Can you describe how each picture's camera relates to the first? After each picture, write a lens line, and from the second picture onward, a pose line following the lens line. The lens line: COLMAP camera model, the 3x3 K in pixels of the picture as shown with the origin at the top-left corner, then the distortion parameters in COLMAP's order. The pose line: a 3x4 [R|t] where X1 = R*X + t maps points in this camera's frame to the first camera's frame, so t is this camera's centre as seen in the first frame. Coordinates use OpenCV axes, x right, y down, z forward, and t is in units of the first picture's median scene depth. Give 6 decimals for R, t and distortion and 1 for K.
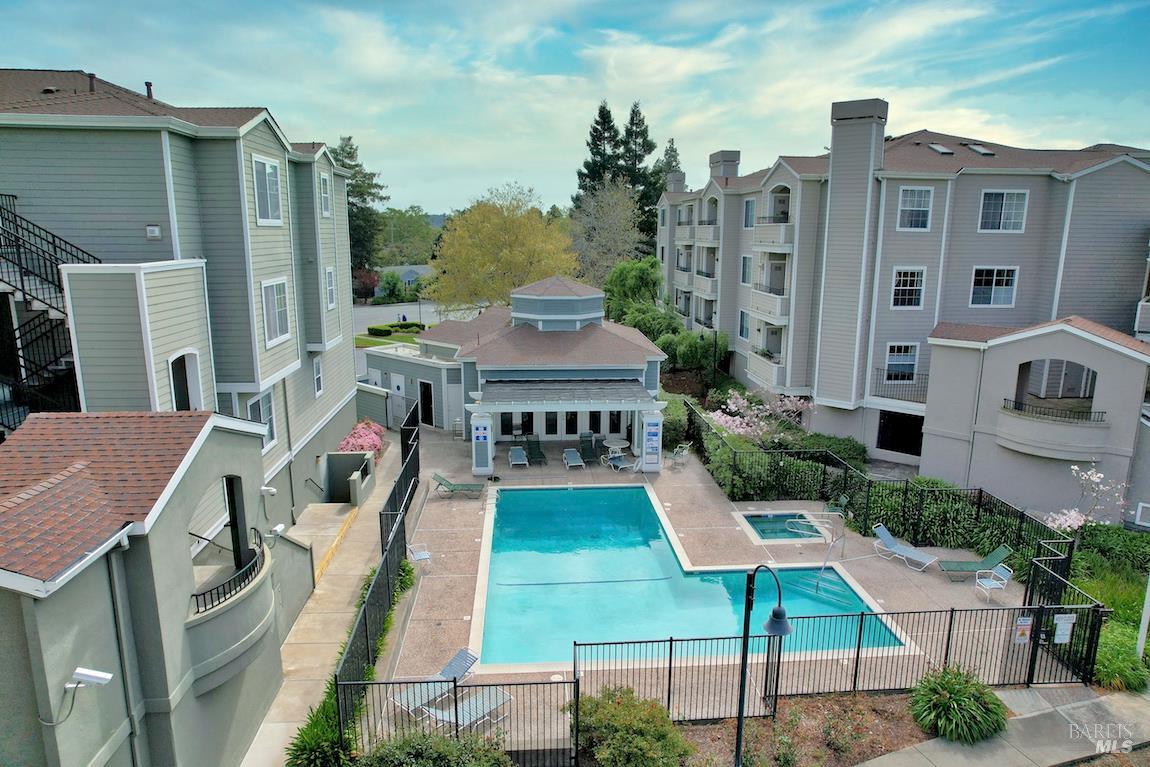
lens RADIAL K [[729.7, 0, 575.0], [0, 729.7, 383.5], [0, 0, 1]] dist [-0.073630, 0.052604]
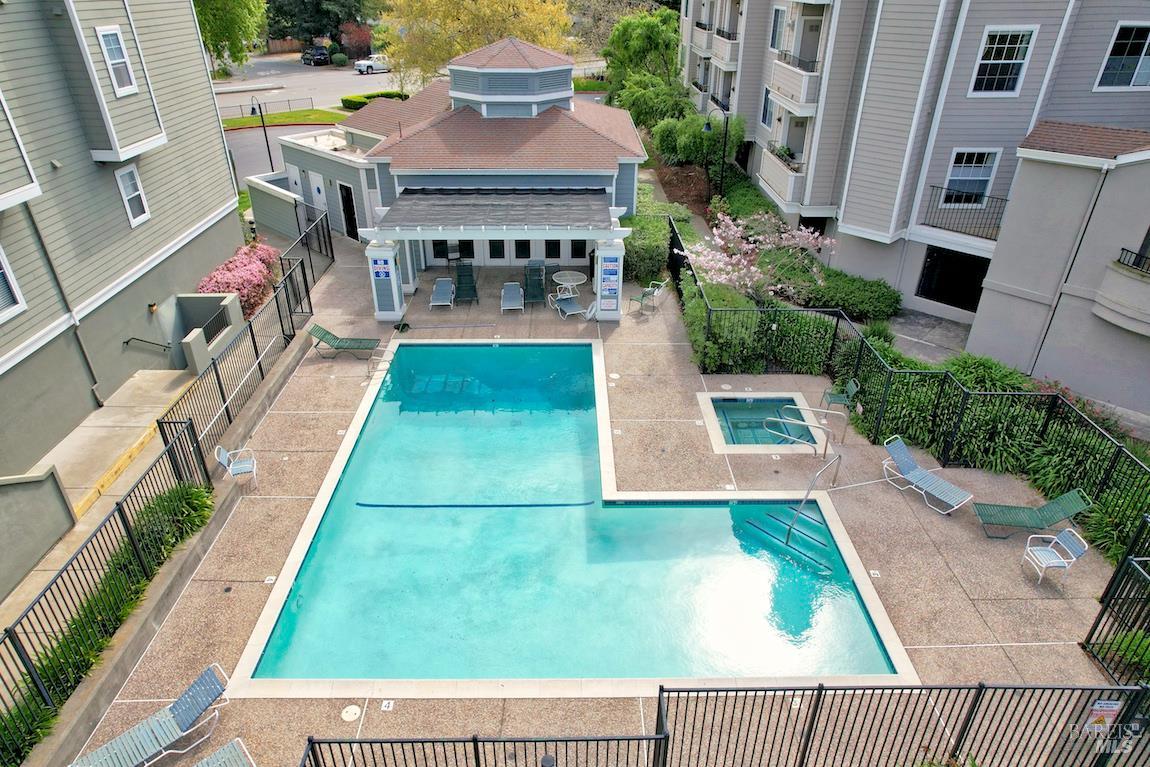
lens RADIAL K [[728.0, 0, 576.2], [0, 728.0, 391.5], [0, 0, 1]] dist [-0.062658, 0.072420]
pose [[0.998443, 0.028404, -0.048015, 0.110291], [-0.011916, 0.949400, 0.313843, -0.047270], [0.054500, -0.312782, 0.948260, 0.251760]]
